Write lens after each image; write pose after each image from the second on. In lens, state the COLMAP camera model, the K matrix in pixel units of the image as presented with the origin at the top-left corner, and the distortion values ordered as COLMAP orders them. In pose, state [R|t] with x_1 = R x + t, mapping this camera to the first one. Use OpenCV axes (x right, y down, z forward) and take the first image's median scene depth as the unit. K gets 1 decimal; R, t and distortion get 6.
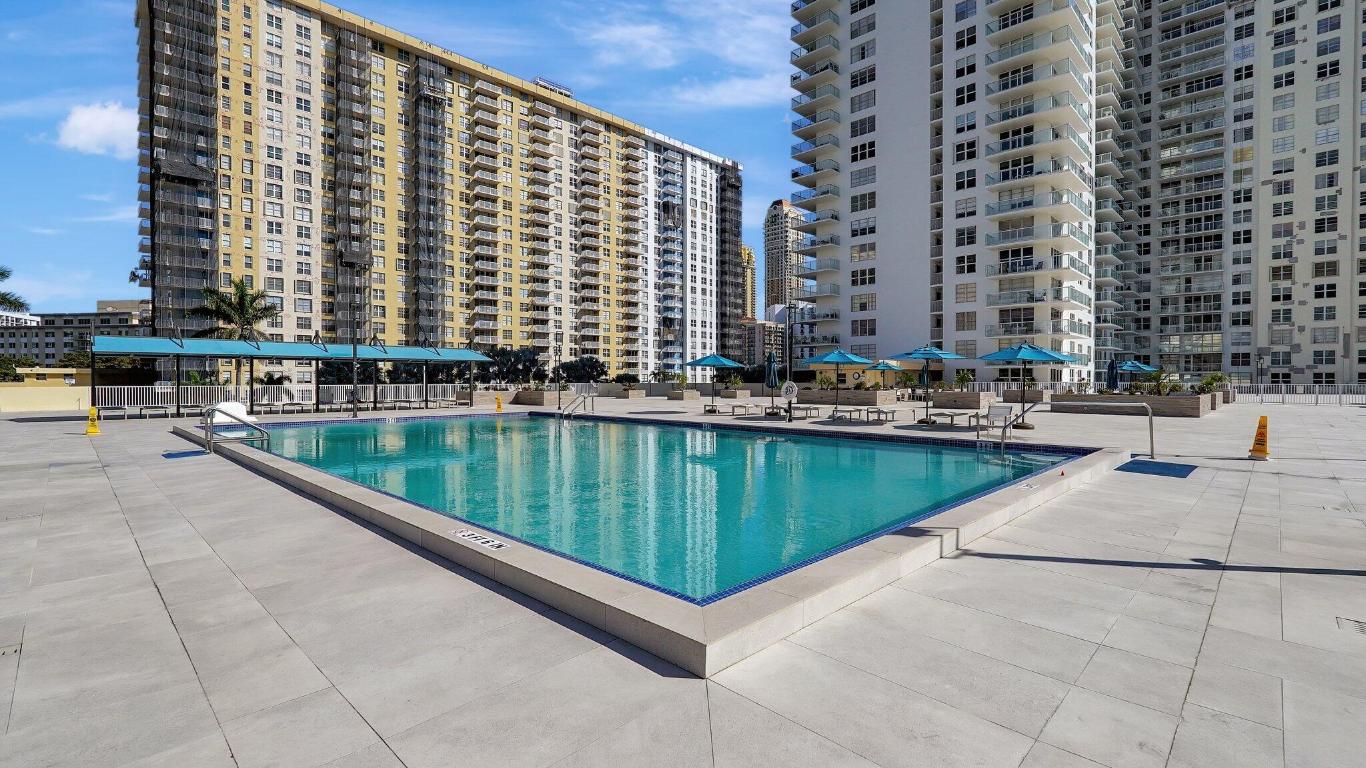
lens RADIAL K [[608.9, 0, 685.0], [0, 608.9, 379.7], [0, 0, 1]] dist [-0.008593, 0.006746]
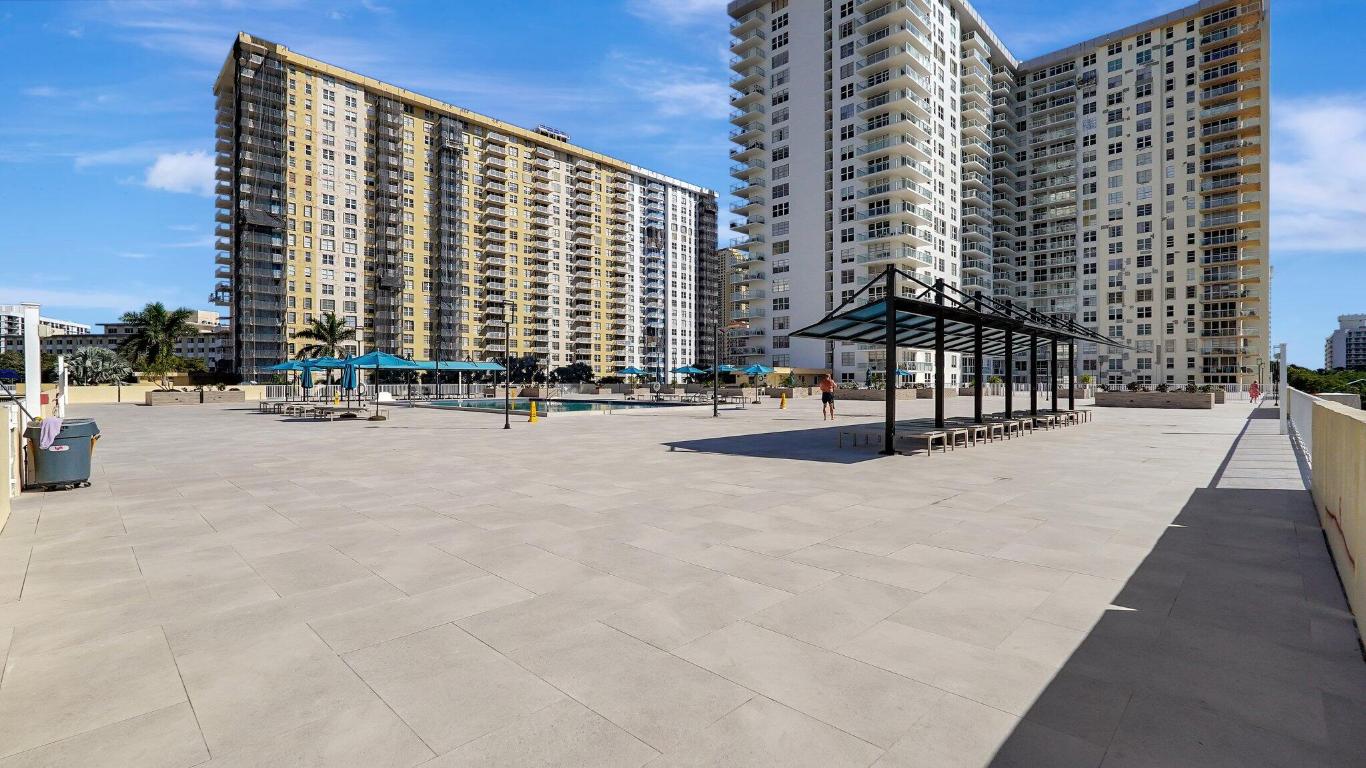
lens RADIAL K [[597.1, 0, 673.4], [0, 597.1, 375.6], [0, 0, 1]] dist [-0.000556, 0.000116]
pose [[0.999835, -0.000361, -0.018185, 0.047608], [0.000175, 0.999947, -0.010253, 0.000891], [0.018188, 0.010248, 0.999782, -0.180551]]
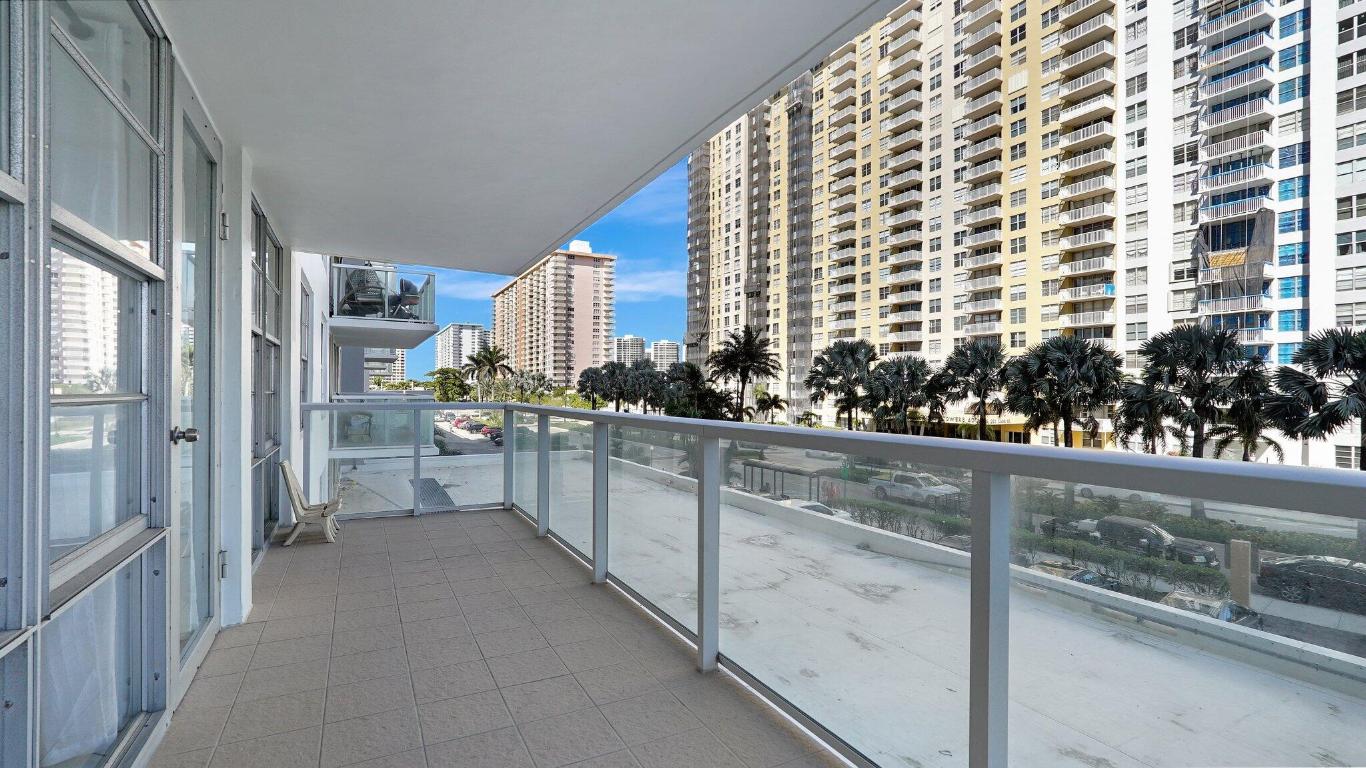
lens RADIAL K [[608.9, 0, 685.0], [0, 608.9, 379.7], [0, 0, 1]] dist [-0.008593, 0.006746]
pose [[-0.299242, -0.017789, -0.954011, 0.591400], [-0.007114, 0.999840, -0.016412, 0.001237], [0.954151, 0.001876, -0.299321, 1.136321]]
